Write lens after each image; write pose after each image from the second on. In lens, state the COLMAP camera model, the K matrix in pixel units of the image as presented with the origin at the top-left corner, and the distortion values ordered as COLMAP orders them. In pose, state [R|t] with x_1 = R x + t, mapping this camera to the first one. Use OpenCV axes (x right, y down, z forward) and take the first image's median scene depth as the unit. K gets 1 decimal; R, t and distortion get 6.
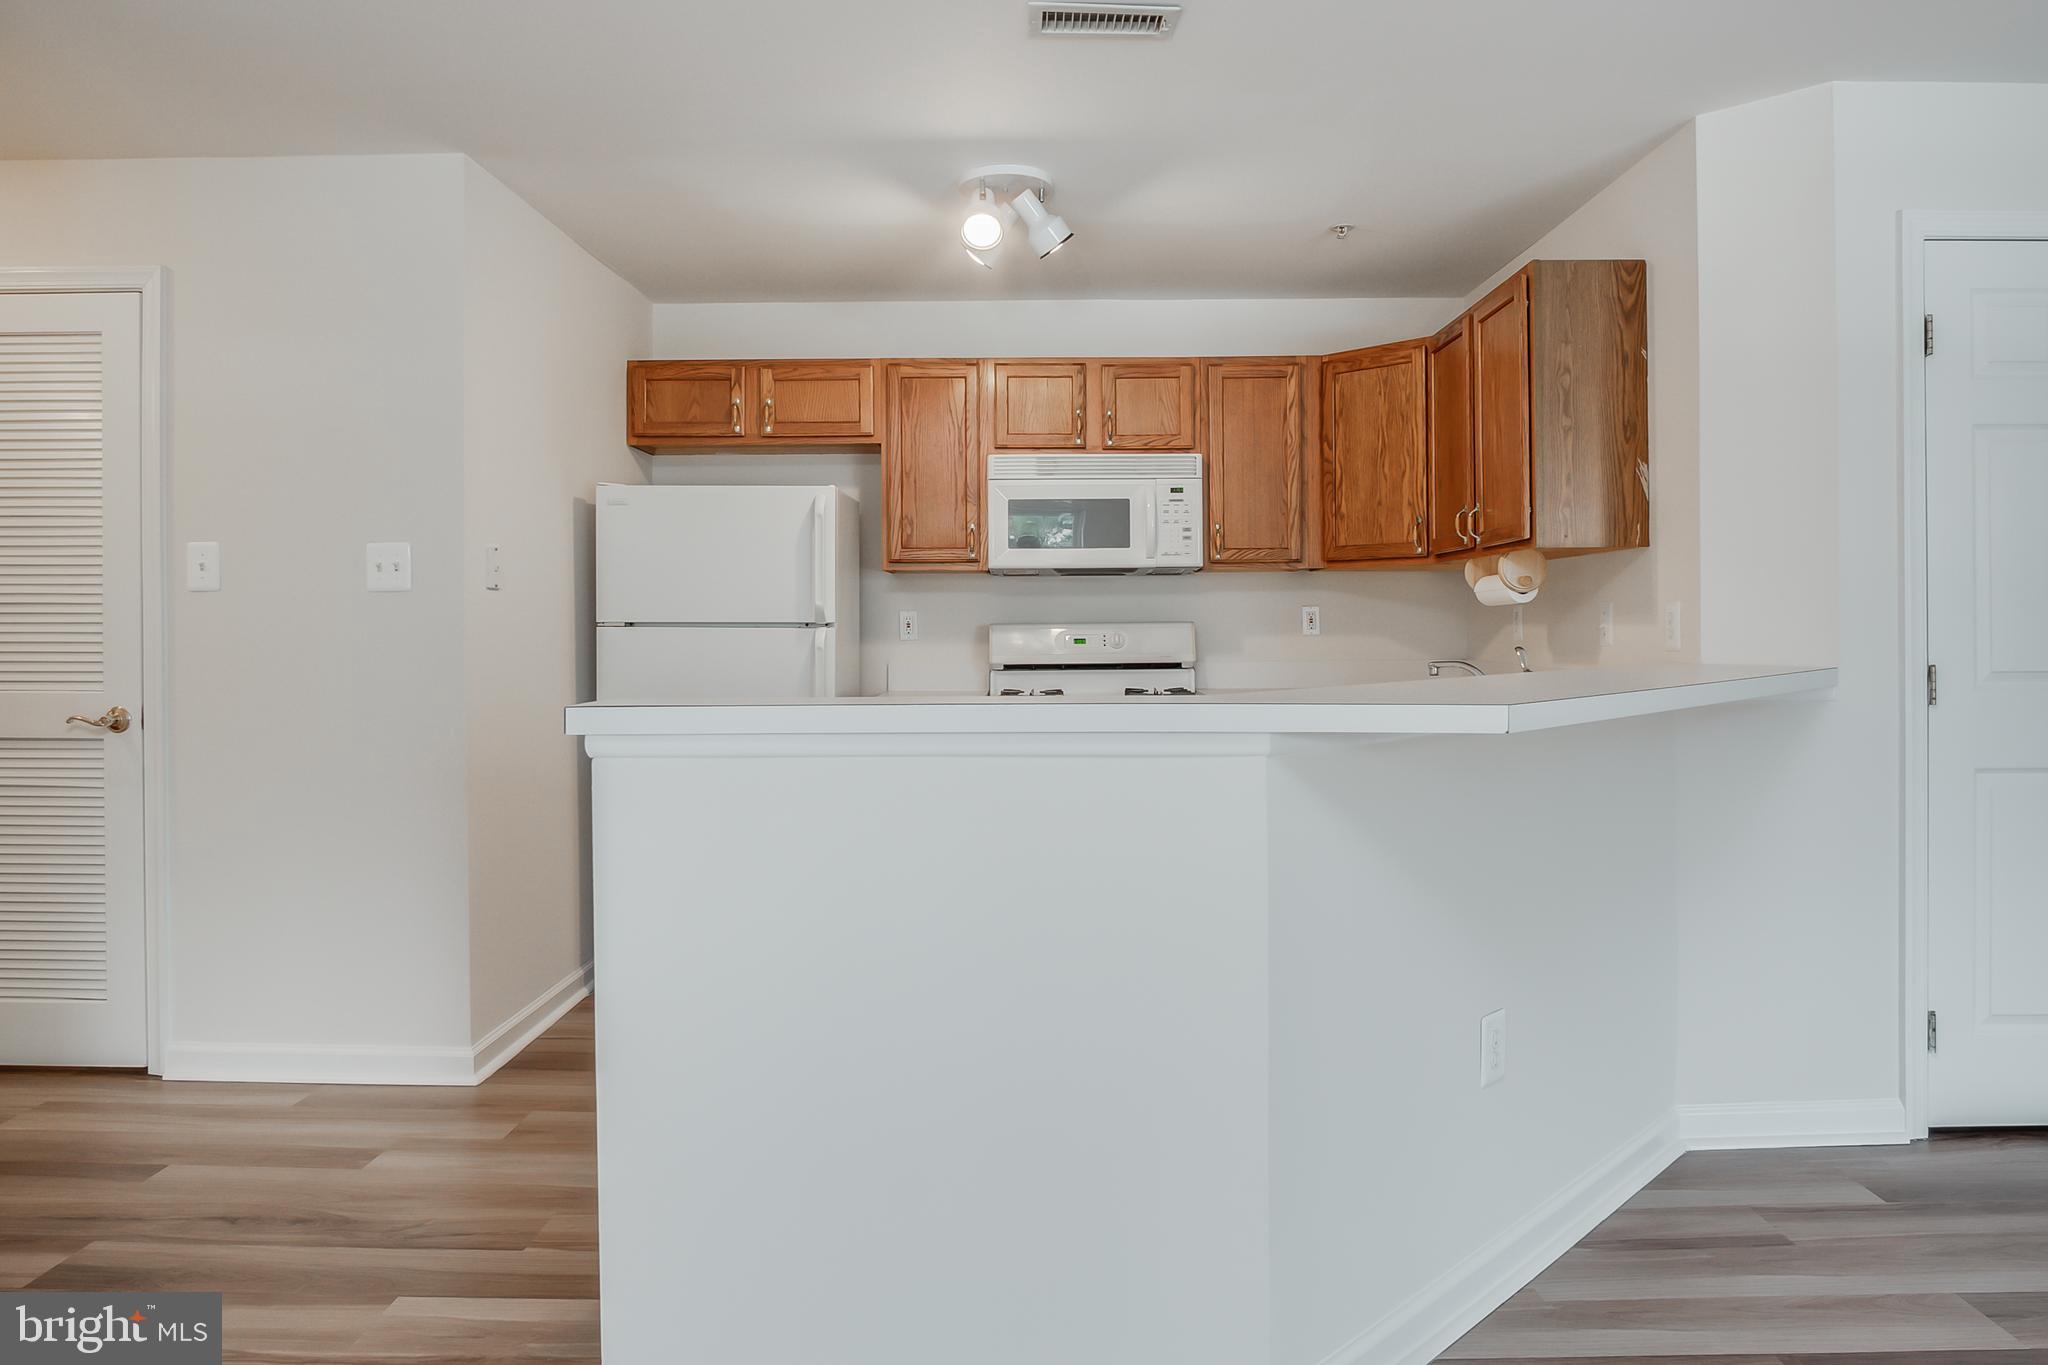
lens RADIAL K [[1293.7, 0, 1028.8], [0, 1293.7, 626.0], [0, 0, 1]] dist [-0.029420, -0.000065]
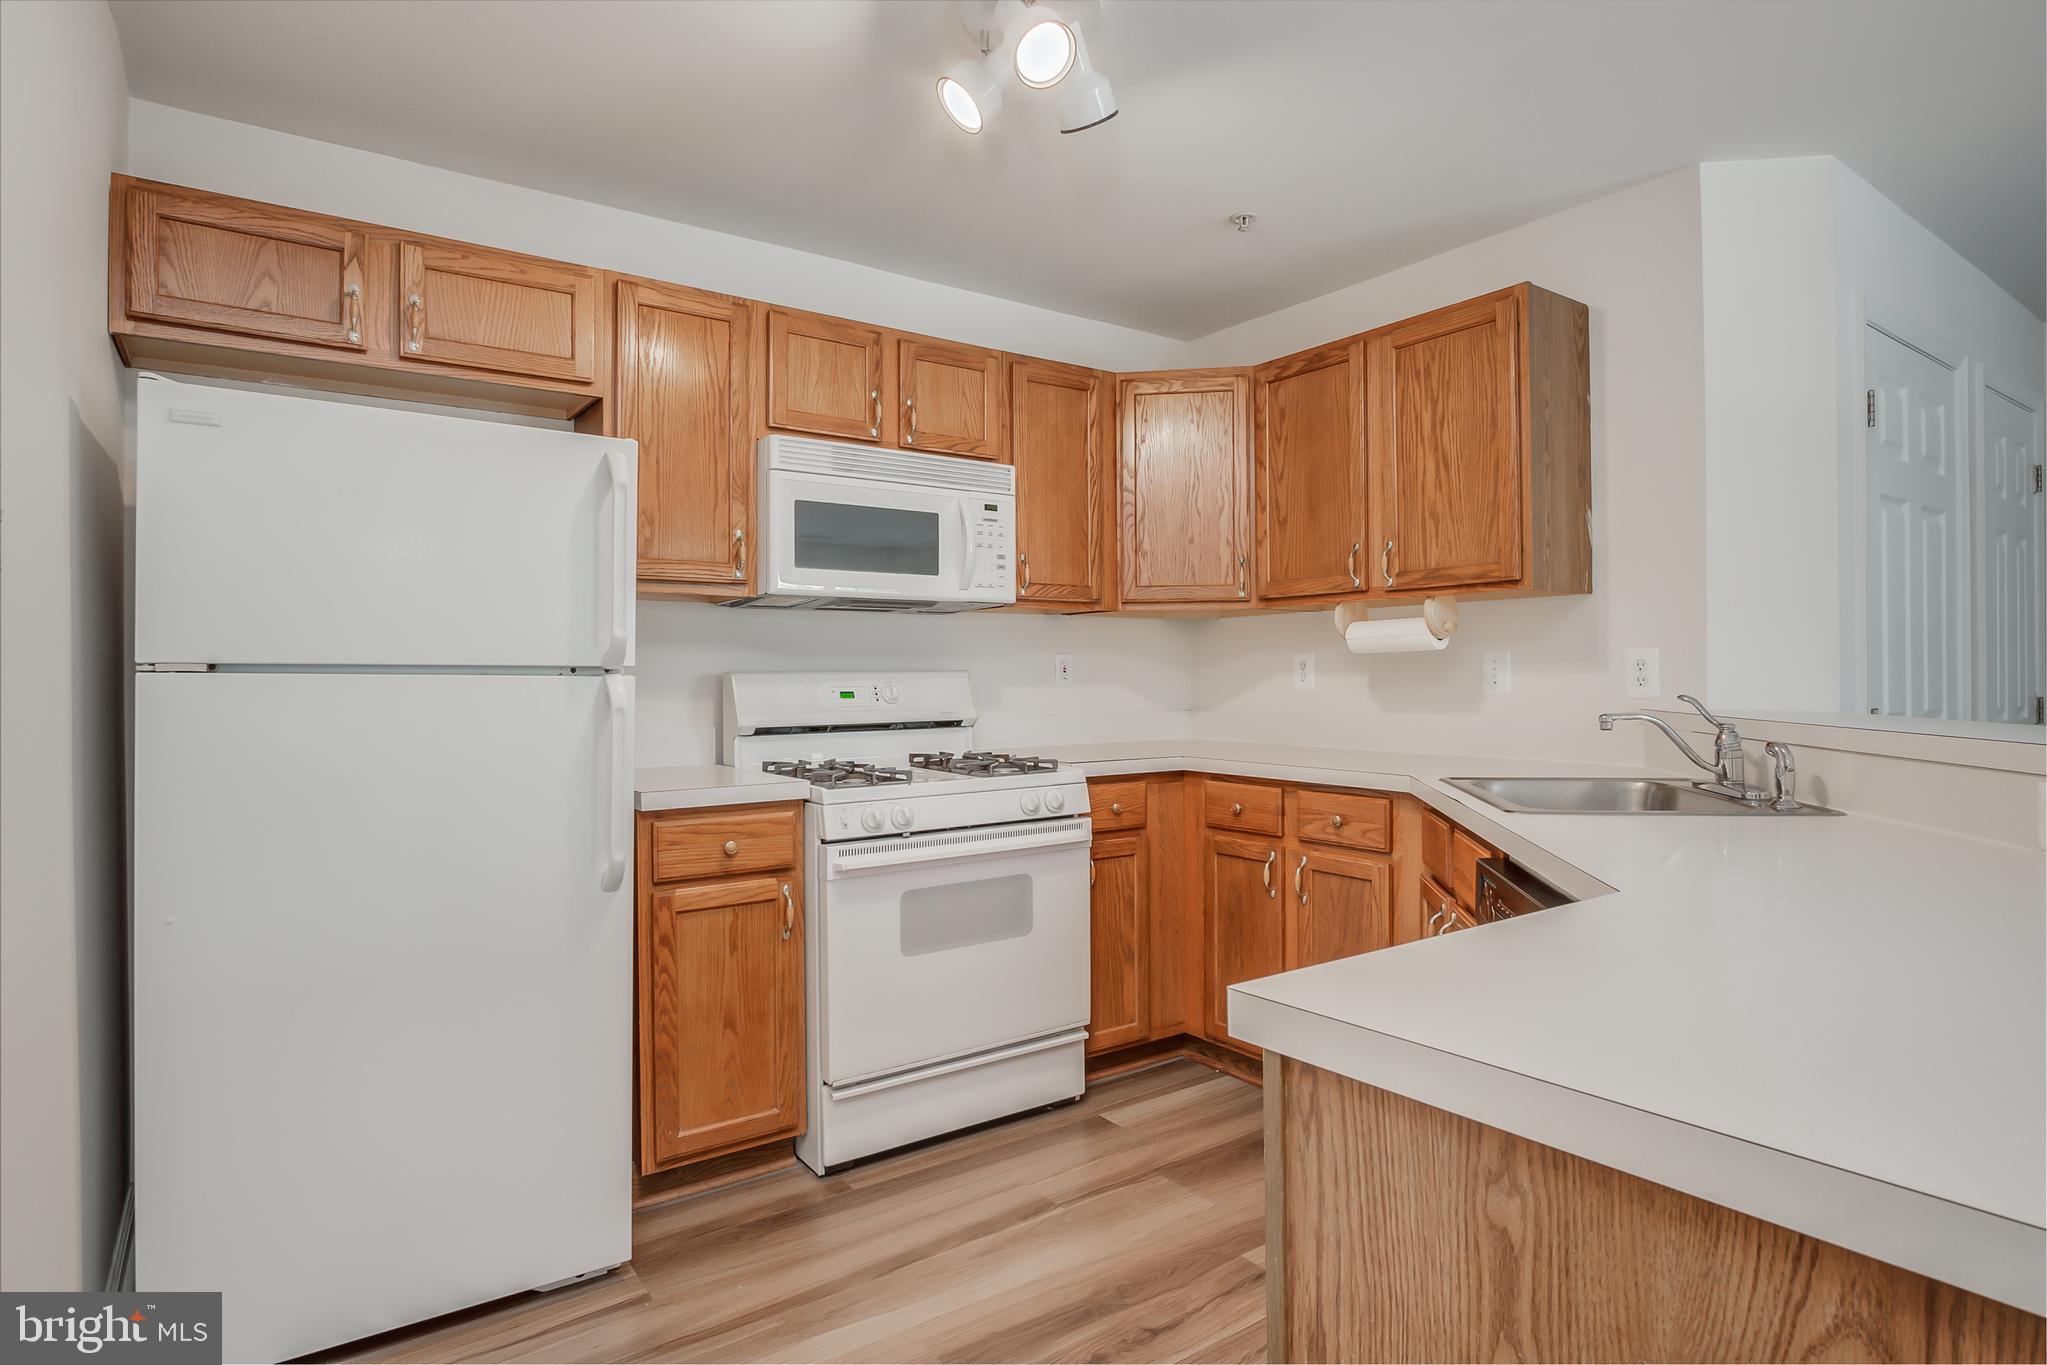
lens RADIAL K [[1102.1, 0, 1023.5], [0, 1102.1, 682.5], [0, 0, 1]] dist [-0.027576, -0.000113]
pose [[0.806770, -0.001703, 0.590863, -0.274659], [0.001651, 0.999998, 0.000627, 0.004287], [-0.590863, 0.000470, 0.806772, 0.425081]]
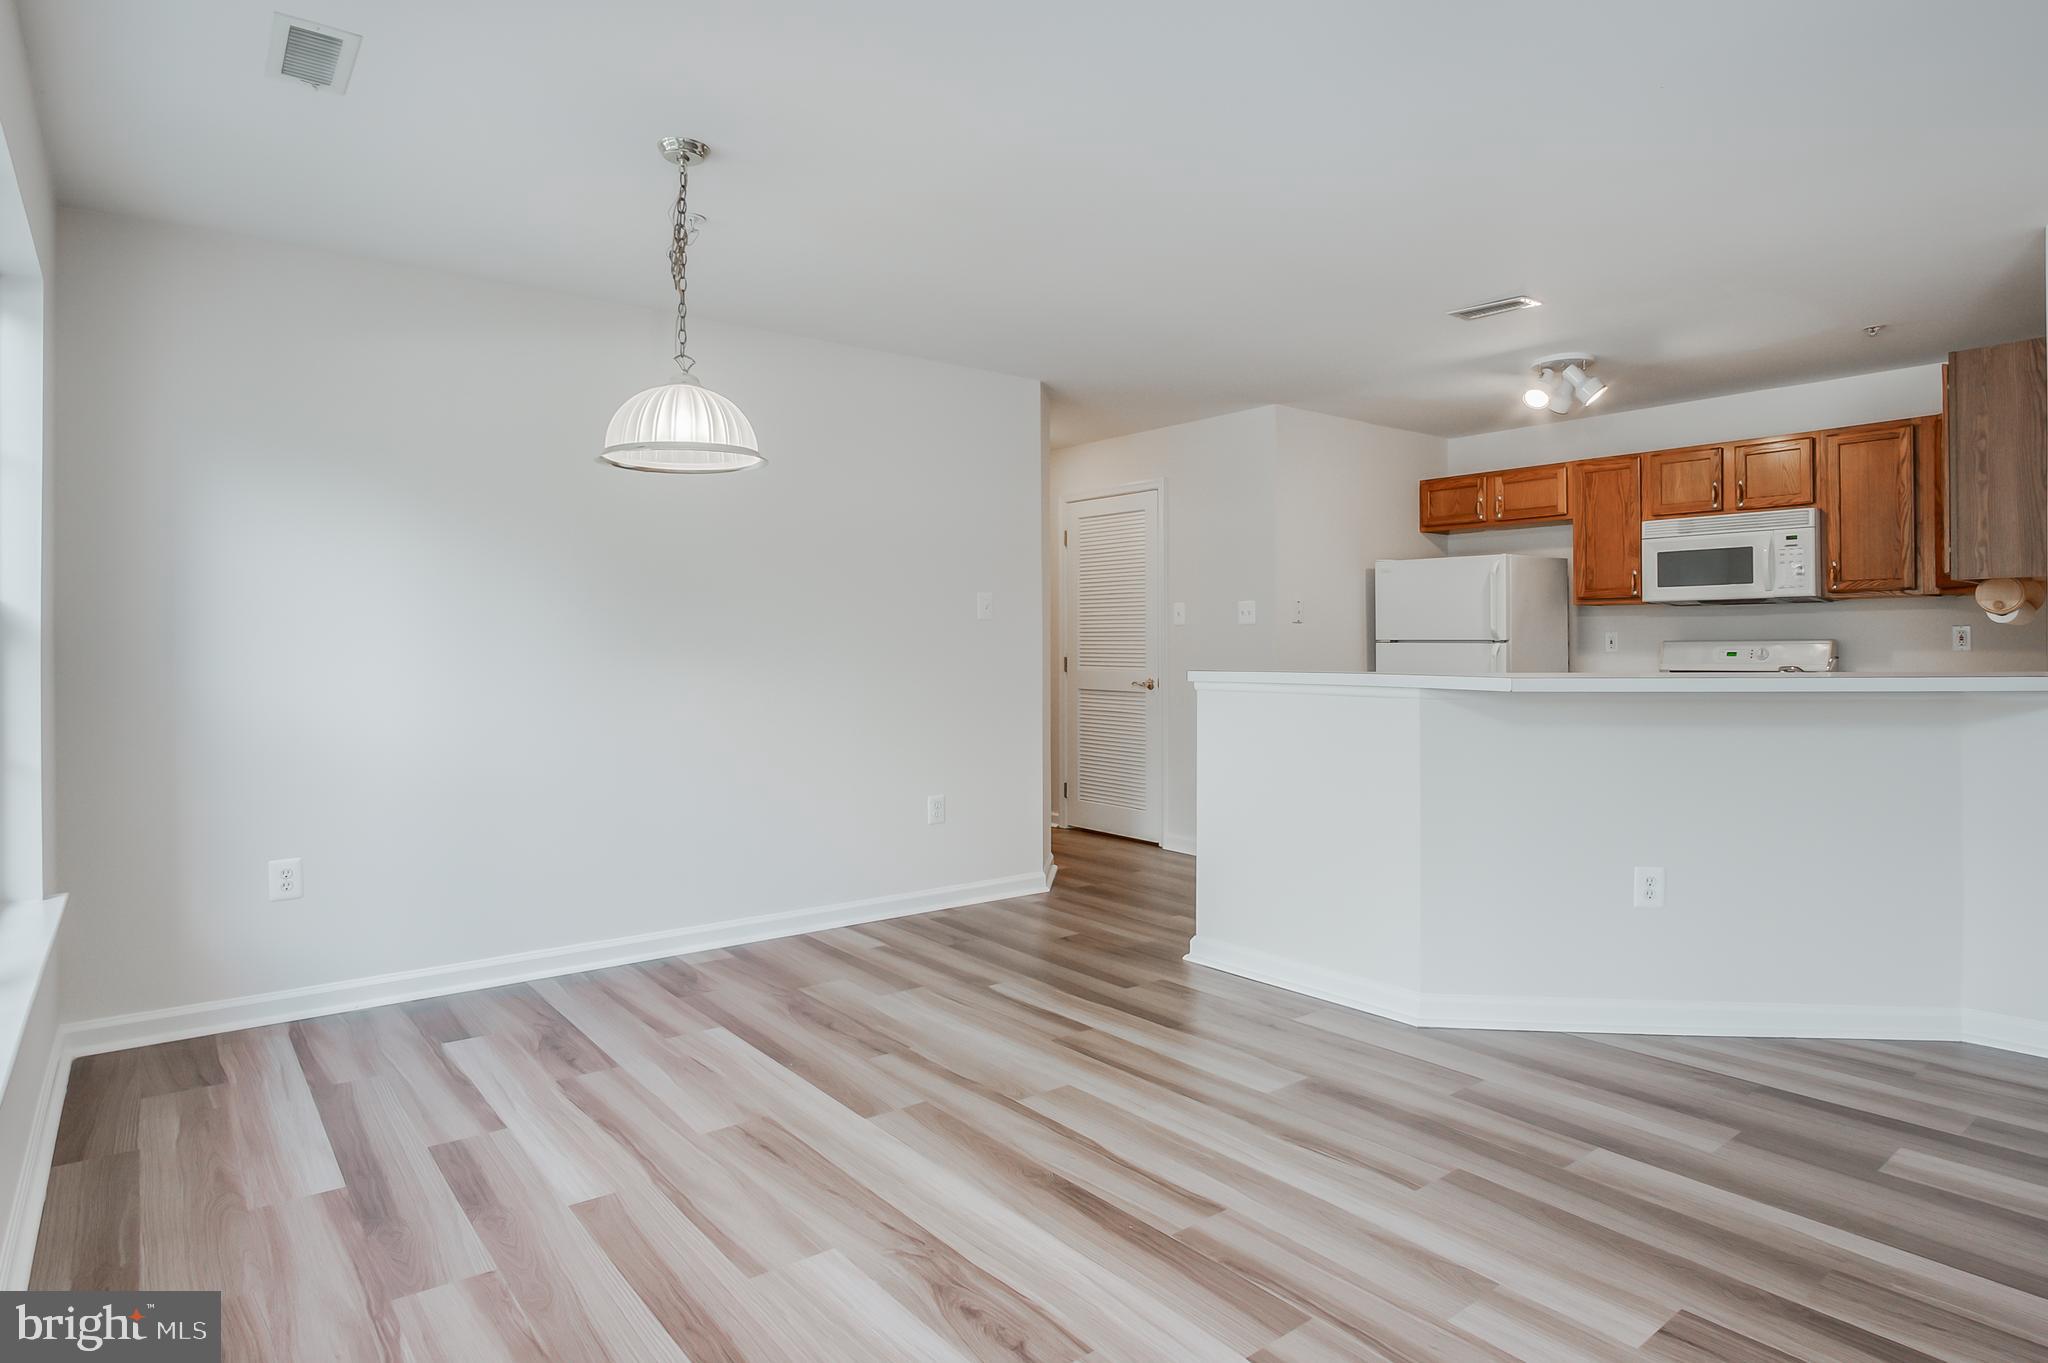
lens RADIAL K [[1124.3, 0, 1049.6], [0, 1124.3, 648.2], [0, 0, 1]] dist [-0.022325, 0.001299]
pose [[0.639370, 0.004798, -0.768884, 0.490379], [-0.002384, 0.999988, 0.004258, 0.002505], [0.768895, -0.000889, 0.639374, -0.277637]]
